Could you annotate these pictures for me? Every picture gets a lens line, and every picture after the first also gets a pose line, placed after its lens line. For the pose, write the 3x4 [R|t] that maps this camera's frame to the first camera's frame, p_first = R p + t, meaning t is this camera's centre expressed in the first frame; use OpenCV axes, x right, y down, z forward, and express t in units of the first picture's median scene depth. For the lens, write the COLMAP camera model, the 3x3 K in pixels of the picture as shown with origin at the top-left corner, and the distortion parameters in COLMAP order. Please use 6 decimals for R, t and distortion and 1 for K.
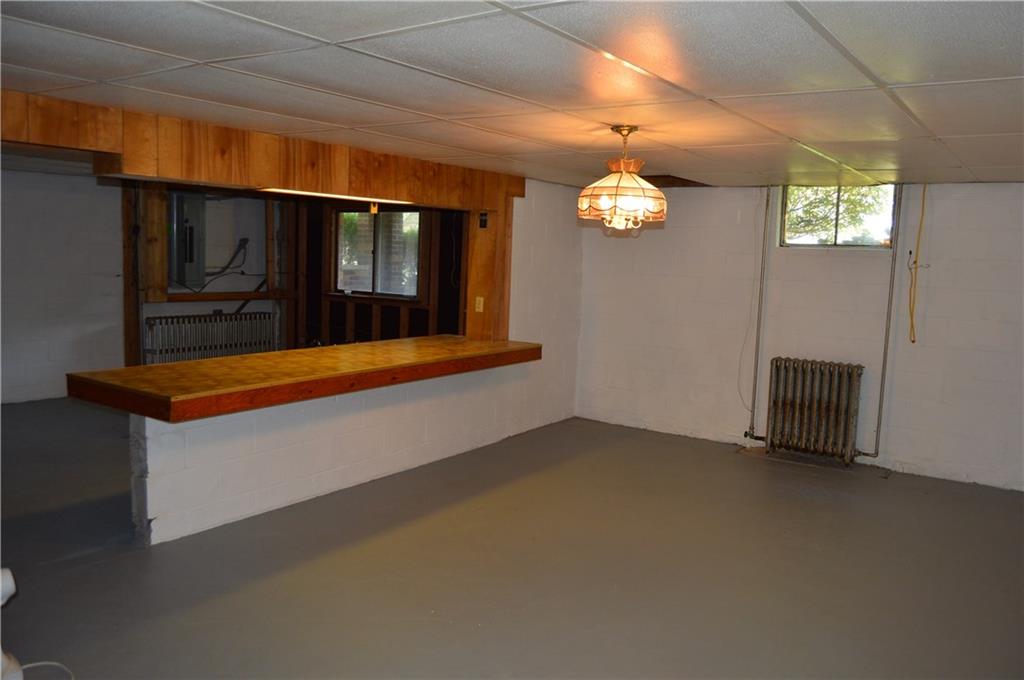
lens RADIAL K [[805.4, 0, 512.0], [0, 805.4, 340.0], [0, 0, 1]] dist [-0.007974, 0.002477]
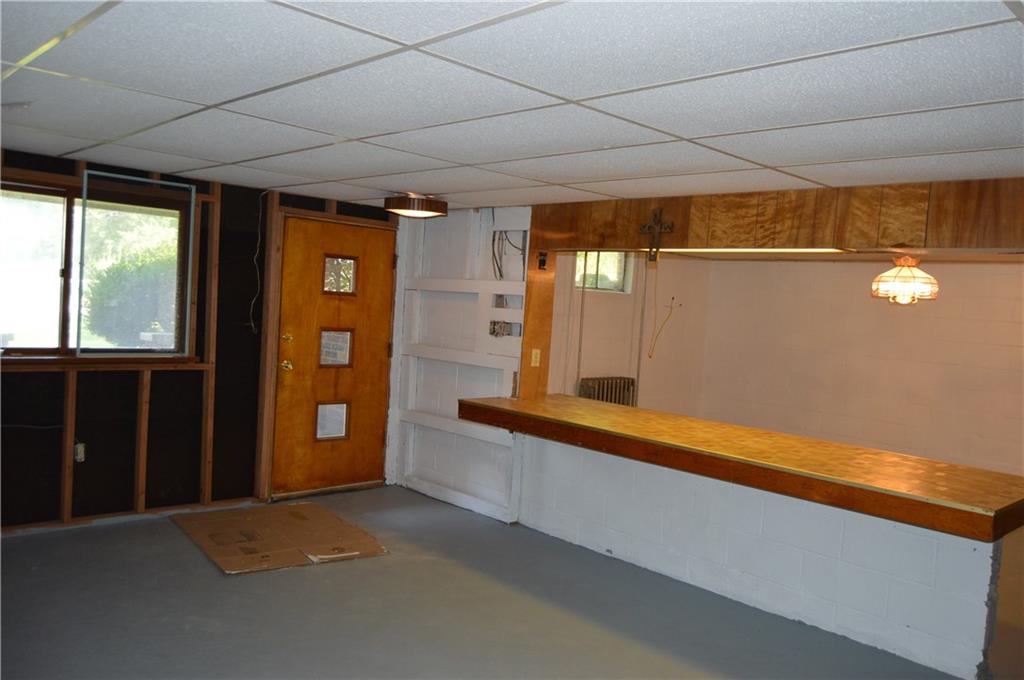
lens RADIAL K [[805.4, 0, 512.0], [0, 805.4, 340.0], [0, 0, 1]] dist [-0.007974, 0.002477]
pose [[0.197376, -0.066803, 0.978049, -0.899582], [0.048442, 0.997121, 0.058330, -0.115513], [-0.979130, 0.035866, 0.200044, 0.858603]]
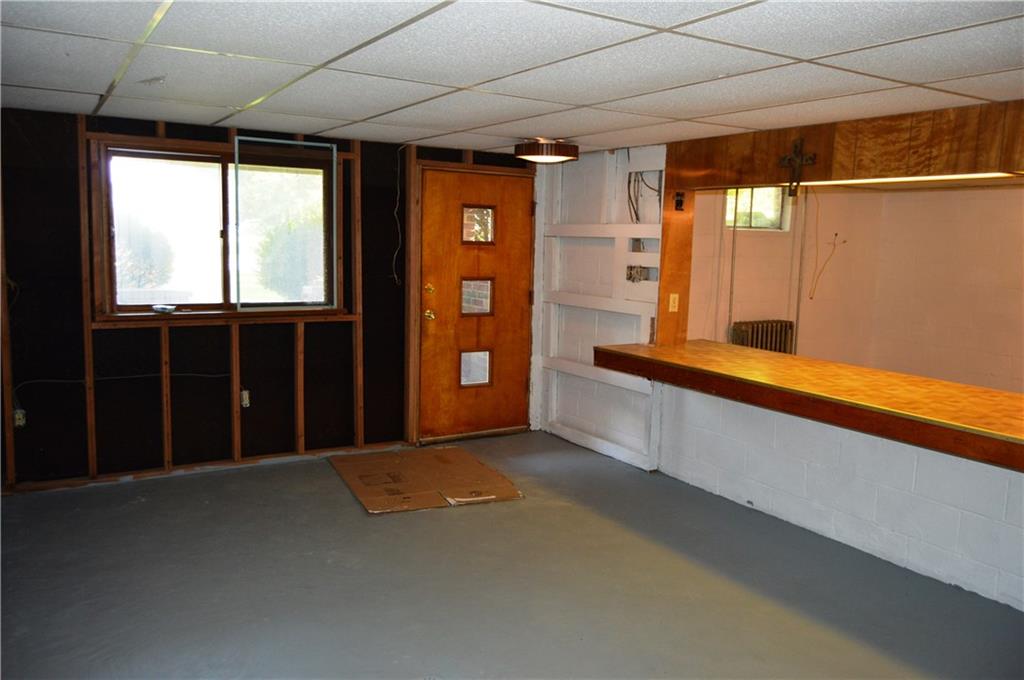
lens RADIAL K [[802.7, 0, 512.0], [0, 802.7, 340.0], [0, 0, 1]] dist [-0.008150, 0.003135]
pose [[0.397429, -0.137770, 0.907232, -0.877621], [0.085195, 0.989935, 0.113007, -0.115022], [-0.913670, 0.032379, 0.405166, 0.824178]]
